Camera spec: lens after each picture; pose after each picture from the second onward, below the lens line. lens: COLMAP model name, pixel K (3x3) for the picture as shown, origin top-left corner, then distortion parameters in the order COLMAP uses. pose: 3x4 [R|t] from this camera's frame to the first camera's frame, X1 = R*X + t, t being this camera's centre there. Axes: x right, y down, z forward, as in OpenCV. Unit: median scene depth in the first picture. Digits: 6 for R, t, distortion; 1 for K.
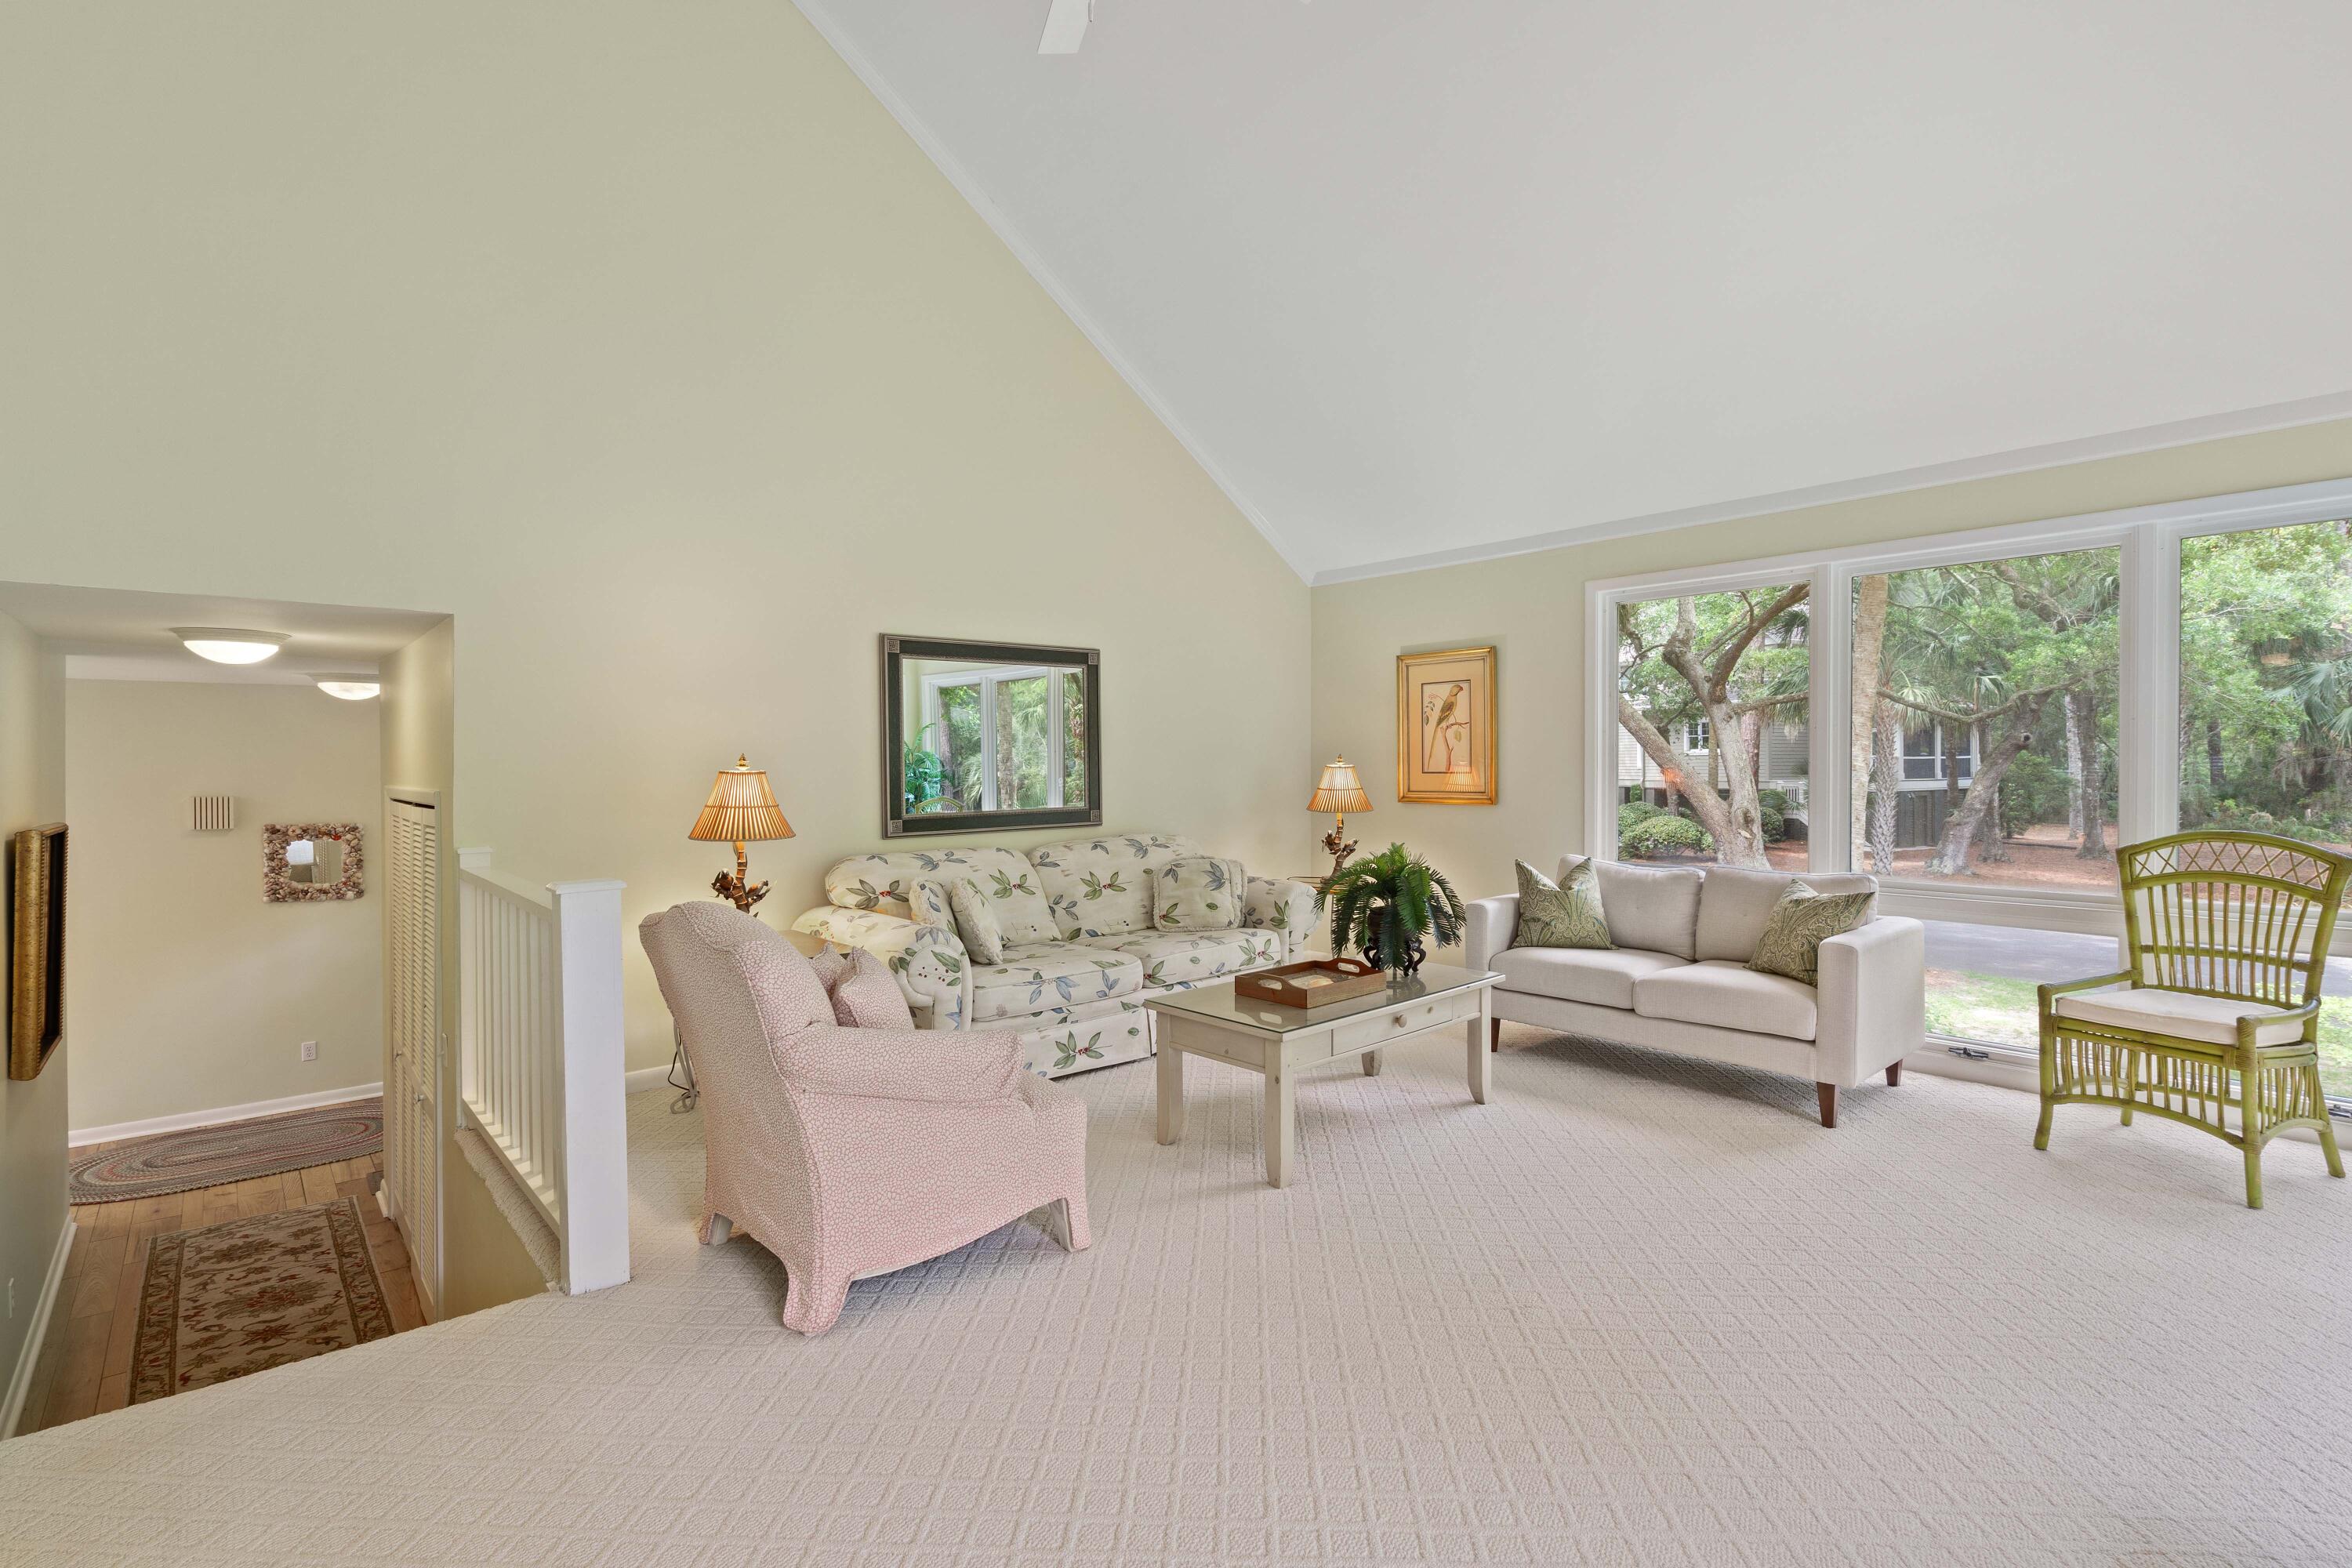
lens RADIAL K [[1077.3, 0, 1173.6], [0, 1077.3, 798.1], [0, 0, 1]] dist [-0.006770, 0.004959]
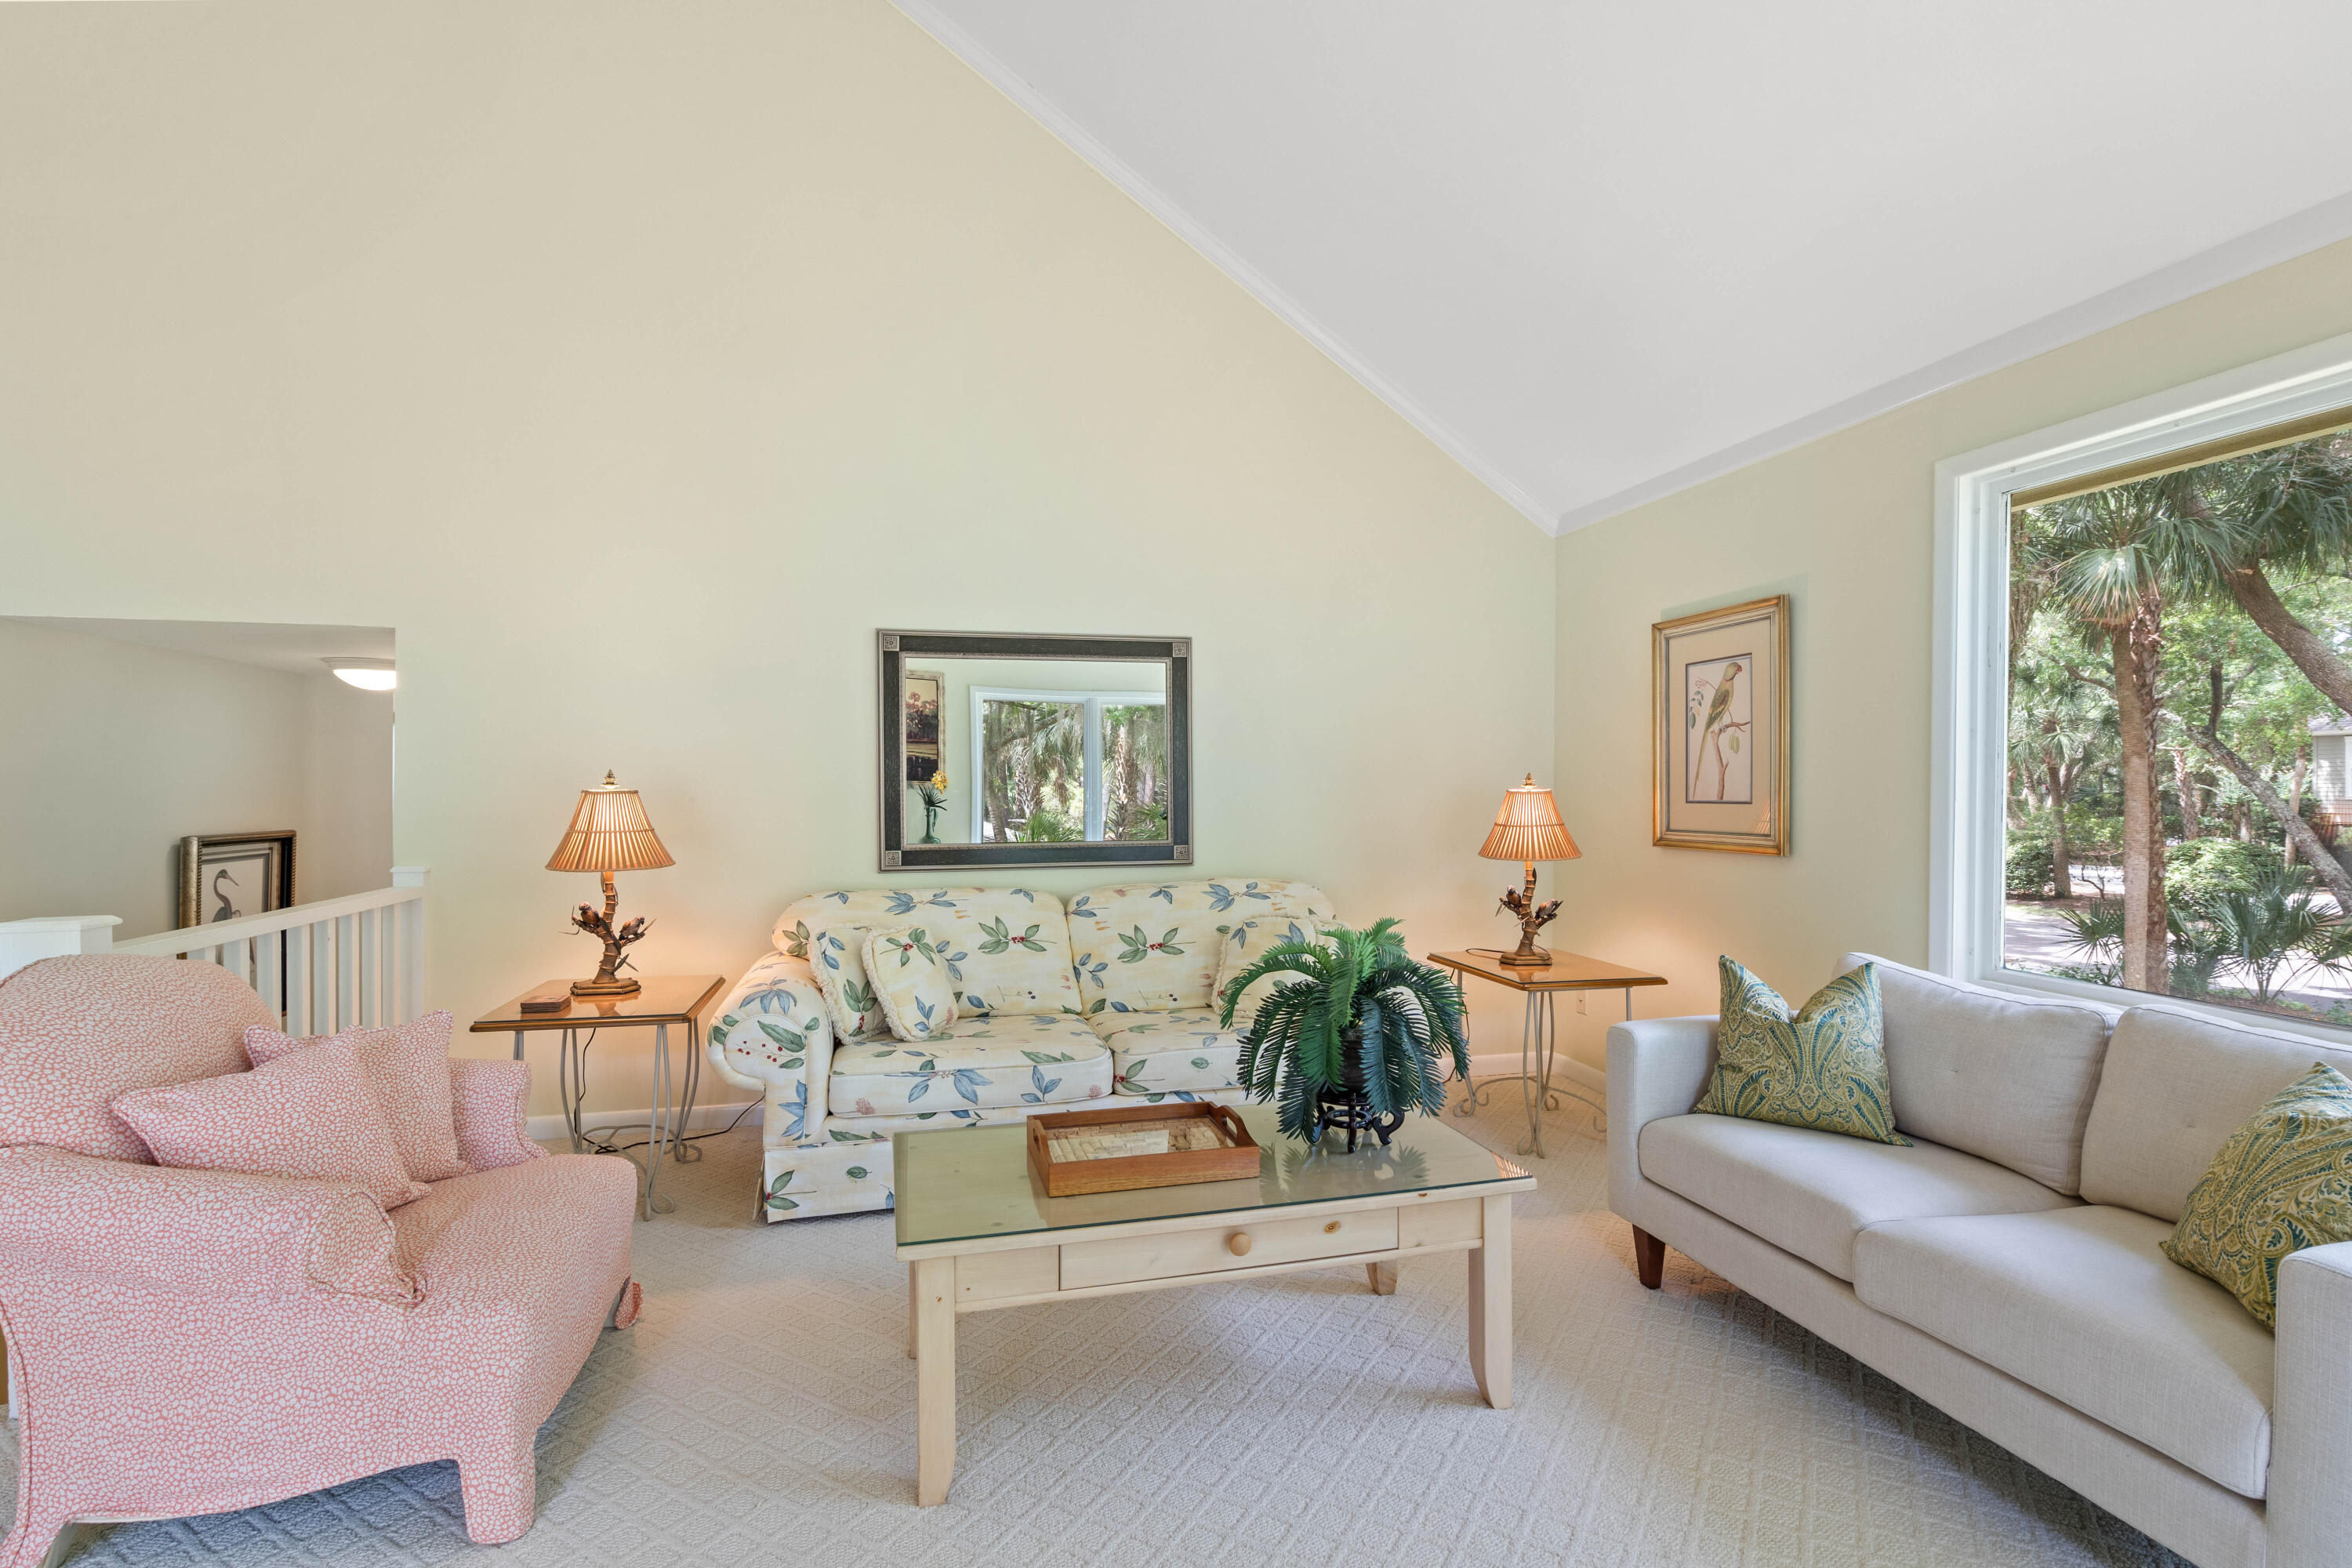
lens RADIAL K [[1077.3, 0, 1168.2], [0, 1077.3, 812.4], [0, 0, 1]] dist [-0.006770, 0.004959]
pose [[0.886651, 0.017075, -0.462125, 0.314219], [-0.021302, 0.999765, -0.003931, -0.010289], [0.461949, 0.013330, 0.886806, 0.350189]]
